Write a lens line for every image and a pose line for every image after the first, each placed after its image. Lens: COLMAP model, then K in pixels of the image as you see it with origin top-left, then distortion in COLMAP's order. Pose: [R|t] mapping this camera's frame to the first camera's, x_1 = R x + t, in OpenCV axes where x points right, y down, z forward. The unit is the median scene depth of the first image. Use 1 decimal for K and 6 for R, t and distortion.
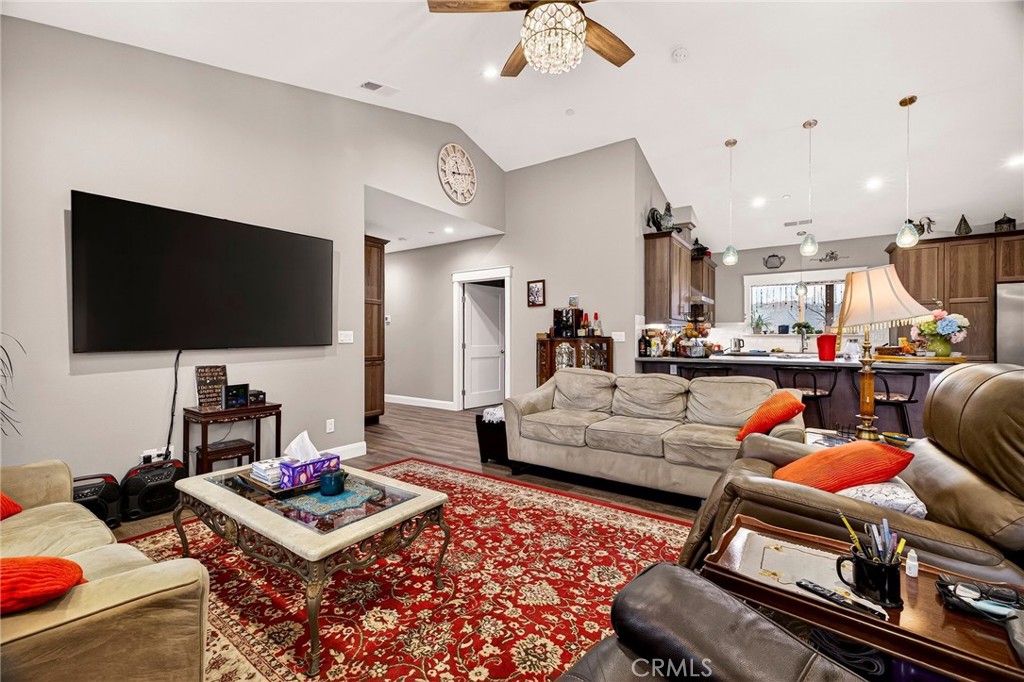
lens RADIAL K [[429.6, 0, 512.8], [0, 429.6, 340.2], [0, 0, 1]] dist [0.012700, -0.001790]
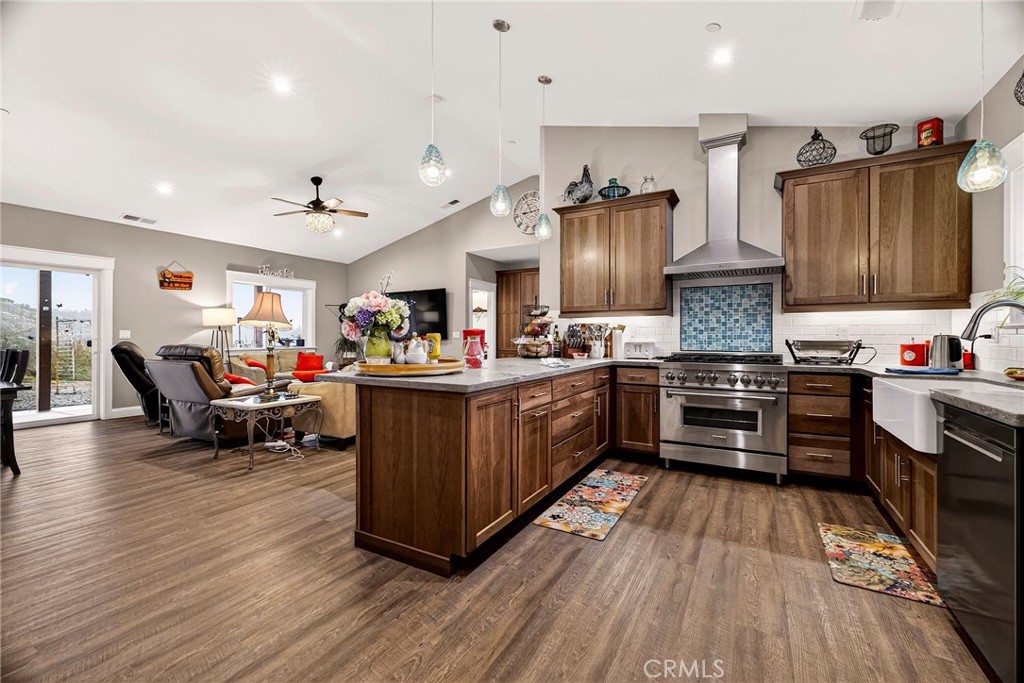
lens RADIAL K [[429.6, 0, 497.3], [0, 429.6, 338.3], [0, 0, 1]] dist [0.012700, -0.001790]
pose [[0.071487, 0.003411, -0.997436, 2.063543], [-0.005998, 0.999978, 0.002990, -0.000926], [0.997423, 0.005769, 0.071506, 1.400534]]
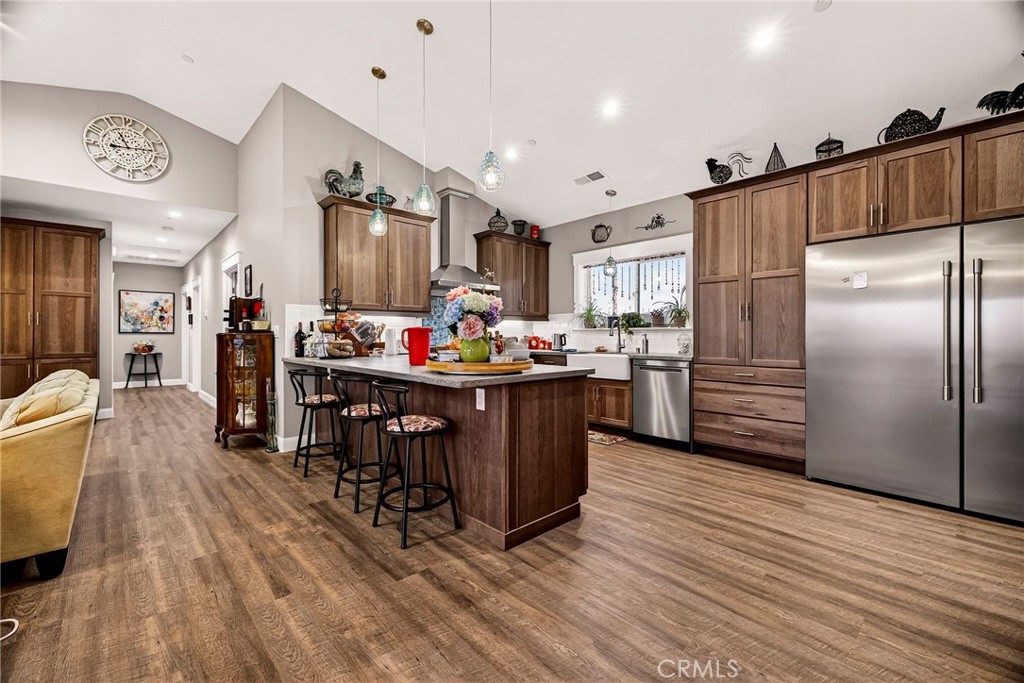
lens RADIAL K [[429.6, 0, 517.8], [0, 429.6, 341.8], [0, 0, 1]] dist [0.012700, -0.001790]
pose [[0.975813, 0.002482, -0.218595, 1.485873], [-0.000213, 0.999946, 0.010402, 0.005368], [0.218609, -0.010104, 0.975760, 0.521222]]
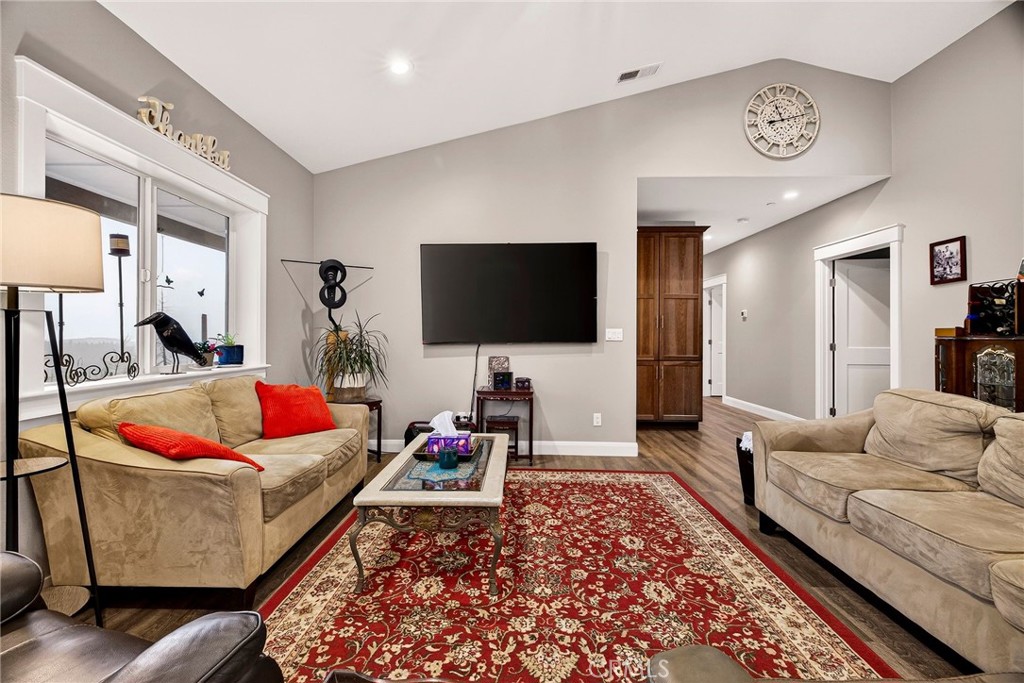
lens RADIAL K [[429.6, 0, 508.4], [0, 429.6, 333.8], [0, 0, 1]] dist [0.012700, -0.001790]
pose [[0.553821, -0.003149, -0.832630, 0.419719], [-0.006189, 0.999950, -0.007898, -0.000343], [0.832613, 0.009528, 0.553774, 0.311423]]
